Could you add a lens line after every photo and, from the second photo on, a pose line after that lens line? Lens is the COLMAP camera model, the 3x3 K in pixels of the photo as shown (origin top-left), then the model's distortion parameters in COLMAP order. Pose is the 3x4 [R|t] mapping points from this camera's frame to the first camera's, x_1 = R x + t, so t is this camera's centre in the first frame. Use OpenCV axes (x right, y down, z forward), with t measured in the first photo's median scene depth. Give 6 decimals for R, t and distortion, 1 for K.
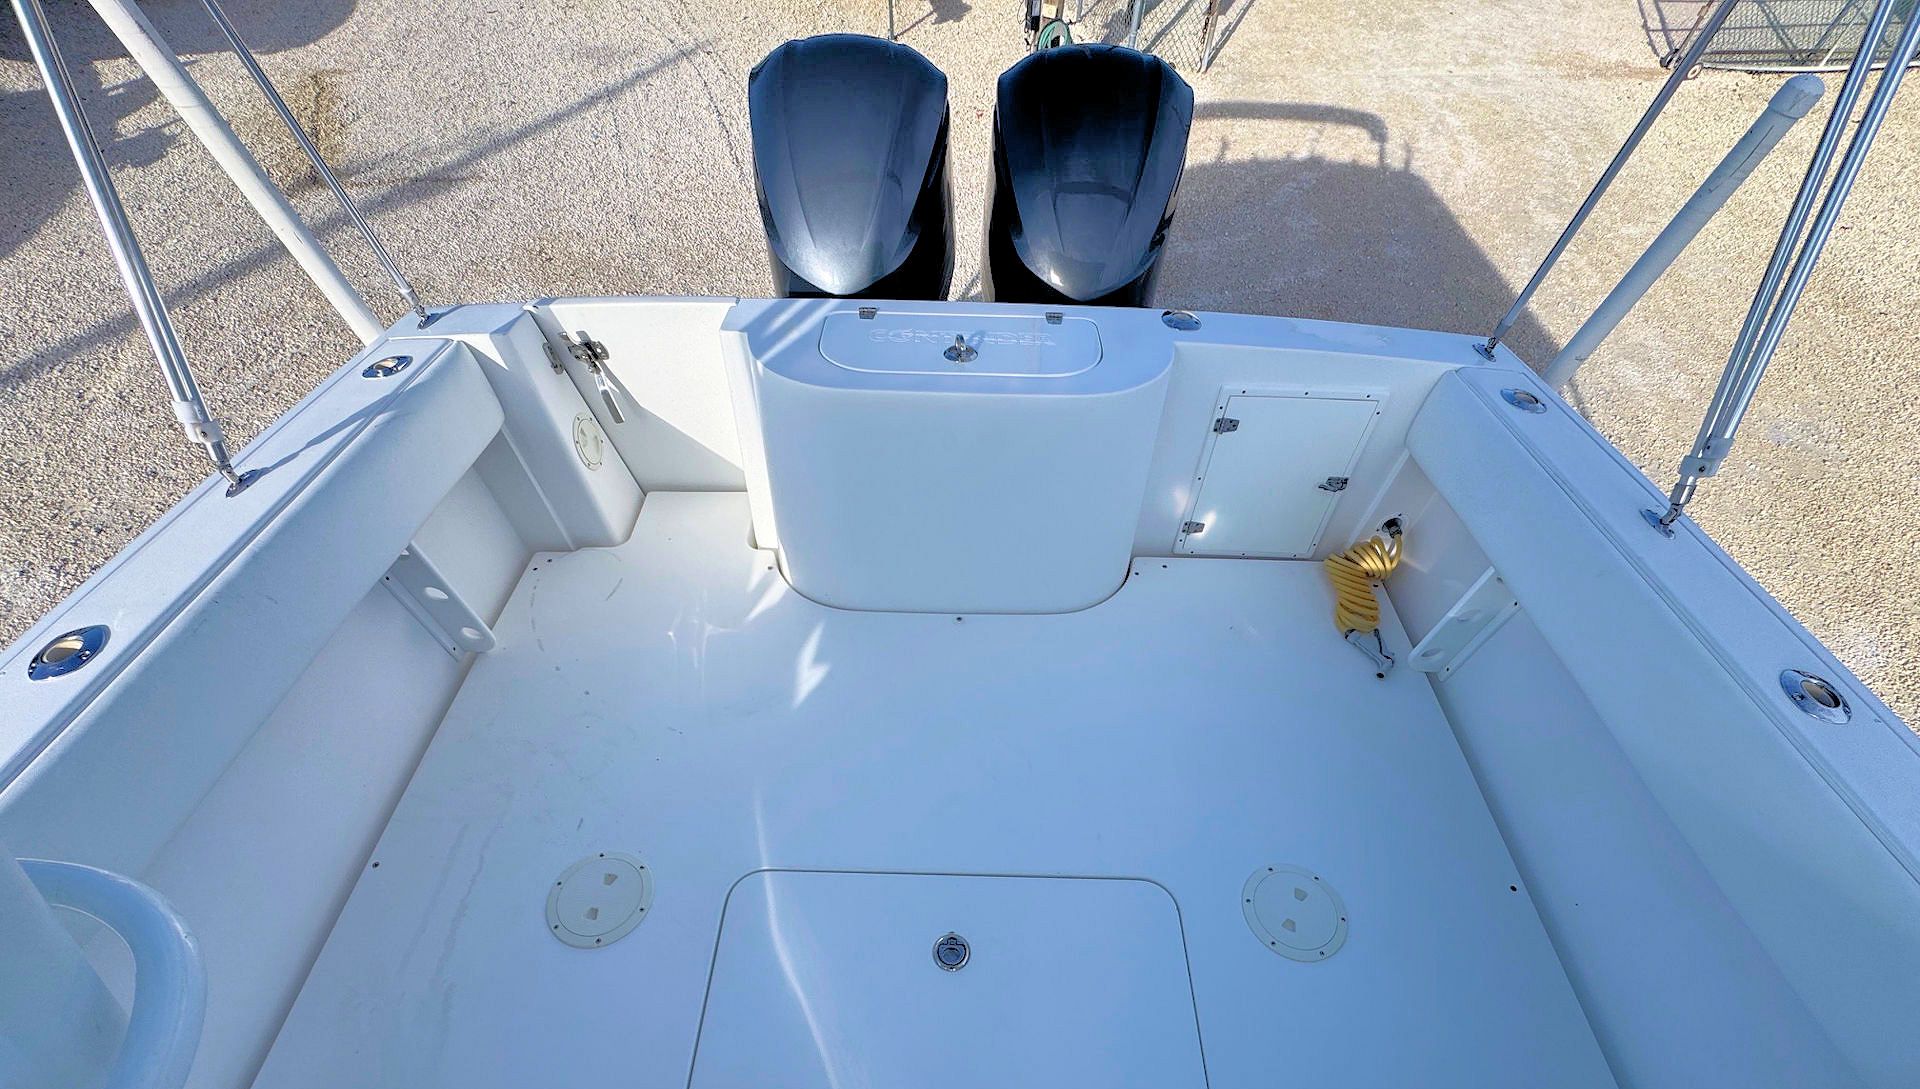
lens RADIAL K [[931.6, 0, 927.1], [0, 931.6, 545.0], [0, 0, 1]] dist [-0.001691, -0.000996]
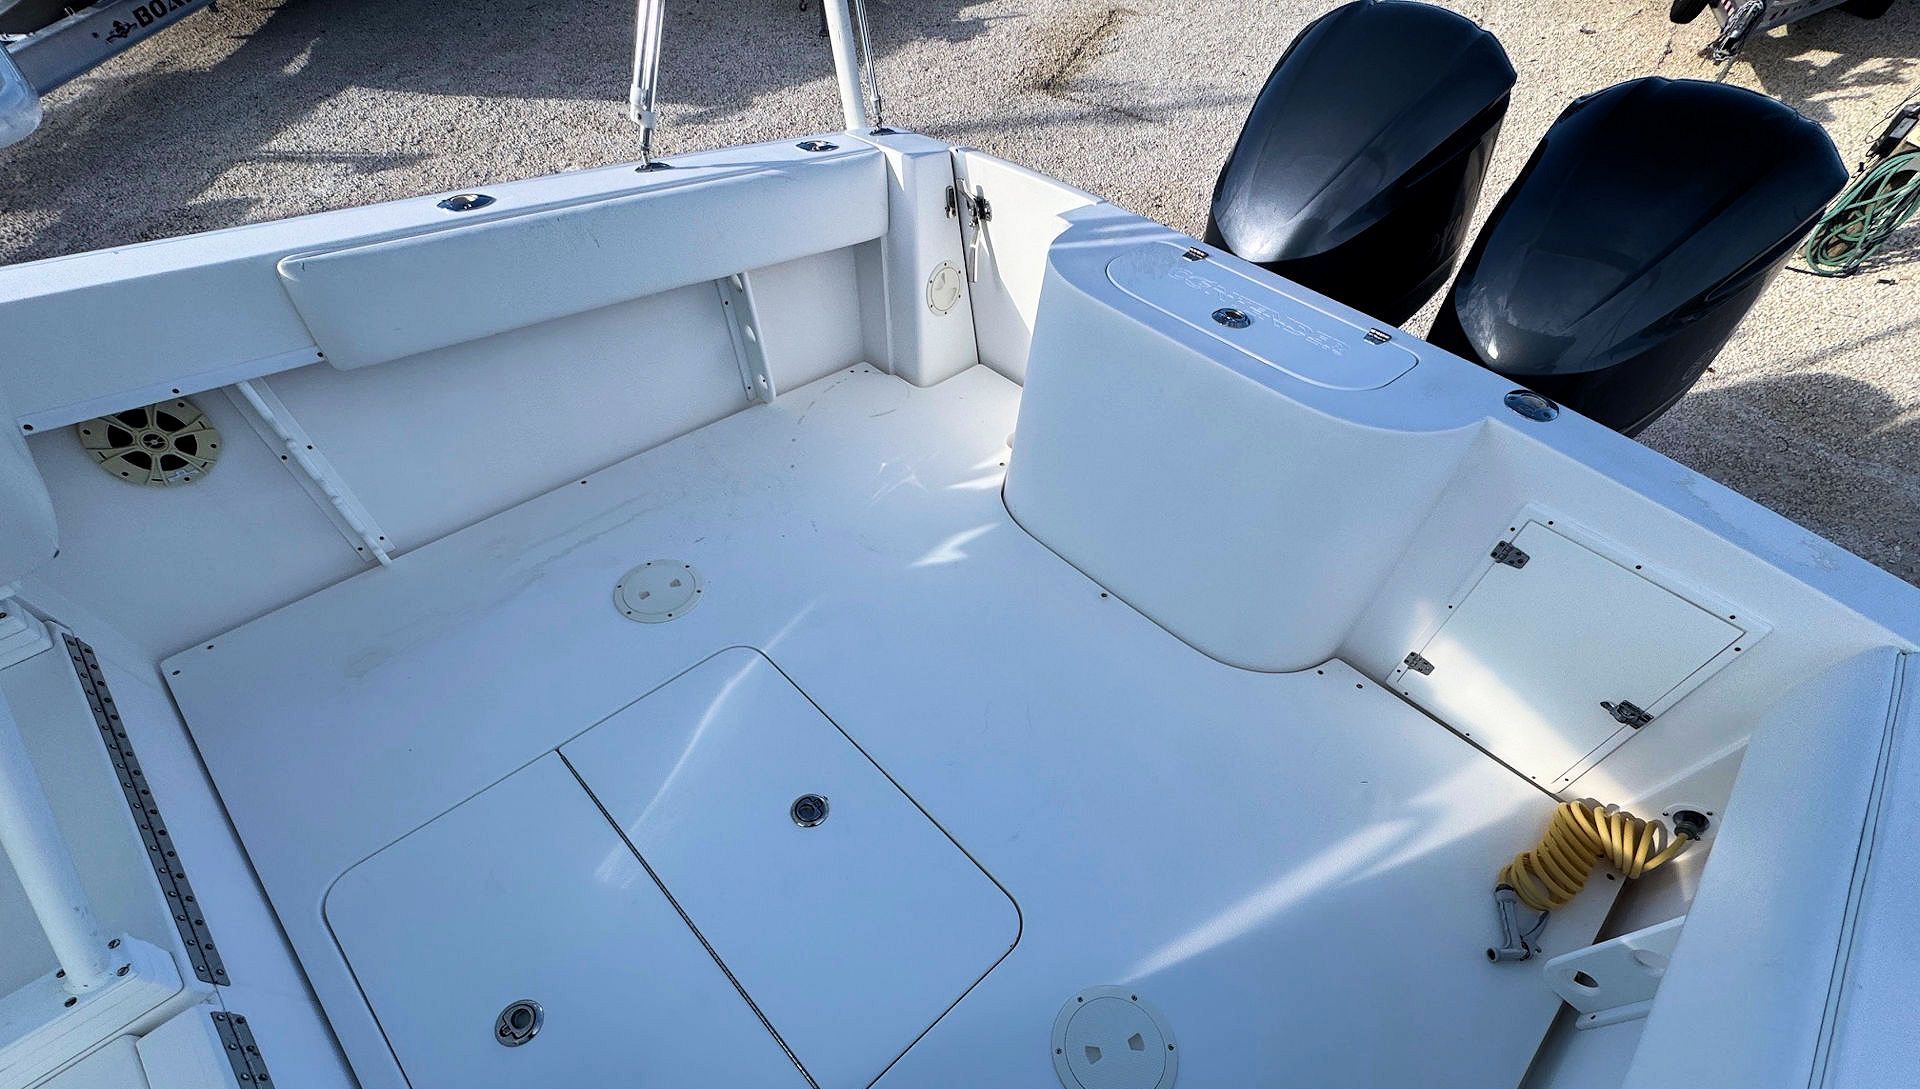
lens RADIAL K [[931.6, 0, 927.1], [0, 931.6, 545.0], [0, 0, 1]] dist [-0.001691, -0.000996]
pose [[0.706281, 0.509671, -0.491328, 0.351994], [-0.513781, 0.846497, 0.139543, -0.000230], [0.487028, 0.153878, 0.859724, 0.133459]]
